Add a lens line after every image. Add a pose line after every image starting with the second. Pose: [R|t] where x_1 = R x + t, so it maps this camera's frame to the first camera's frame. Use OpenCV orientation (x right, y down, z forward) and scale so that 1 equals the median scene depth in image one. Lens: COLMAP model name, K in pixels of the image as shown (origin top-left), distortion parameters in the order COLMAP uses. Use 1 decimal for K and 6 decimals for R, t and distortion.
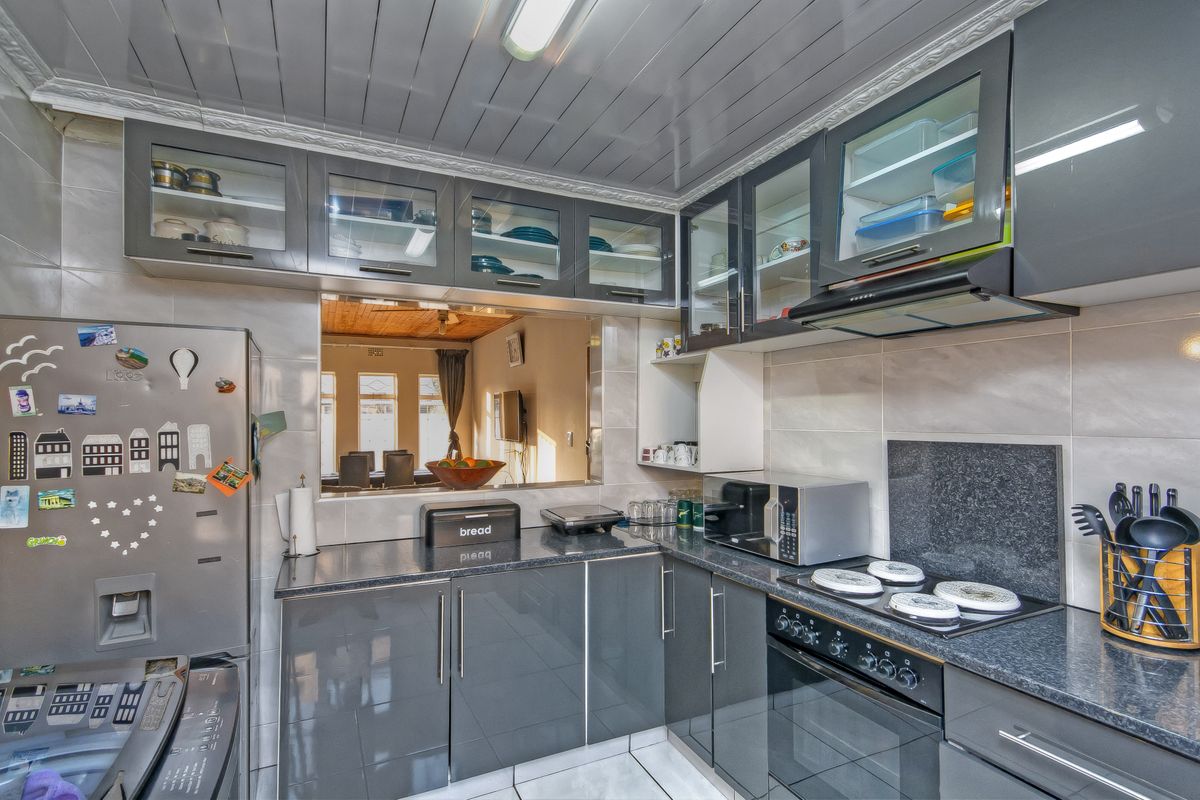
lens RADIAL K [[584.3, 0, 600.5], [0, 584.3, 408.9], [0, 0, 1]] dist [0.003123, -0.000144]
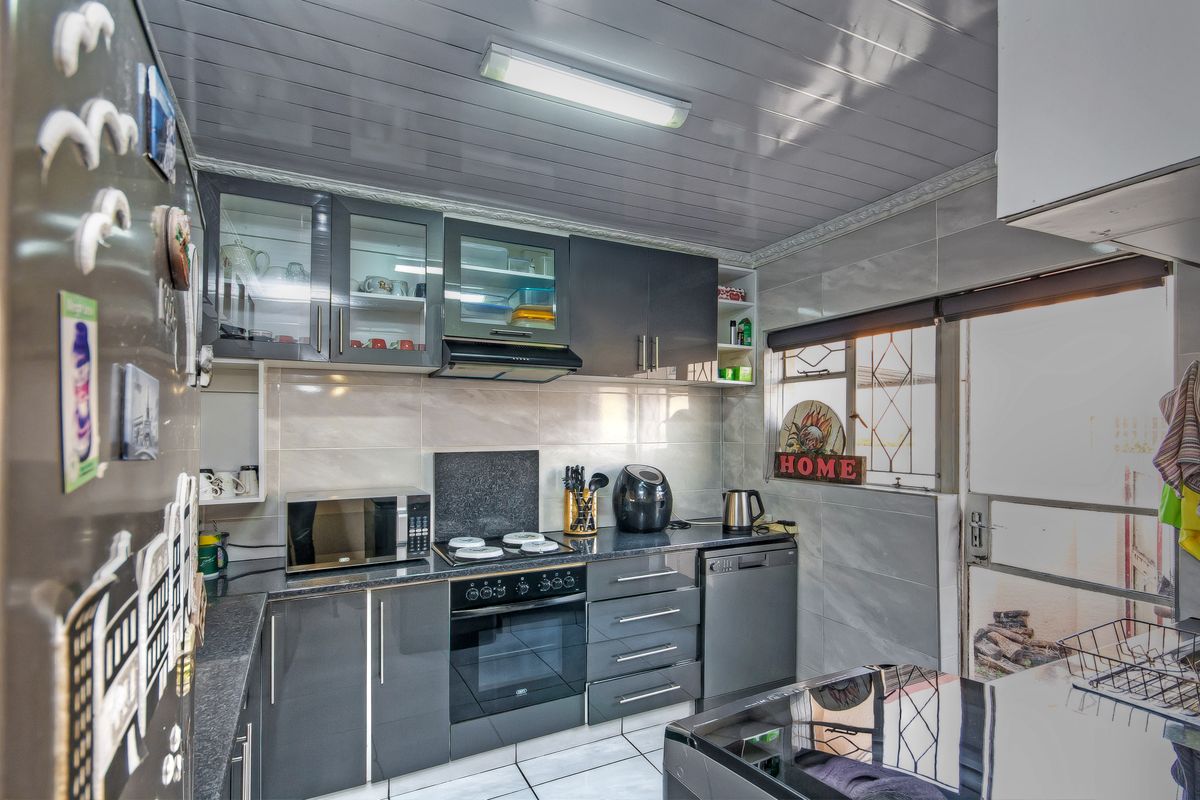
lens RADIAL K [[584.3, 0, 590.5], [0, 584.3, 428.8], [0, 0, 1]] dist [0.003123, -0.000144]
pose [[-0.023788, 0.006806, 0.999694, -0.952708], [-0.014197, 0.999874, -0.007145, 0.002984], [-0.999616, -0.014362, -0.023688, 0.740915]]
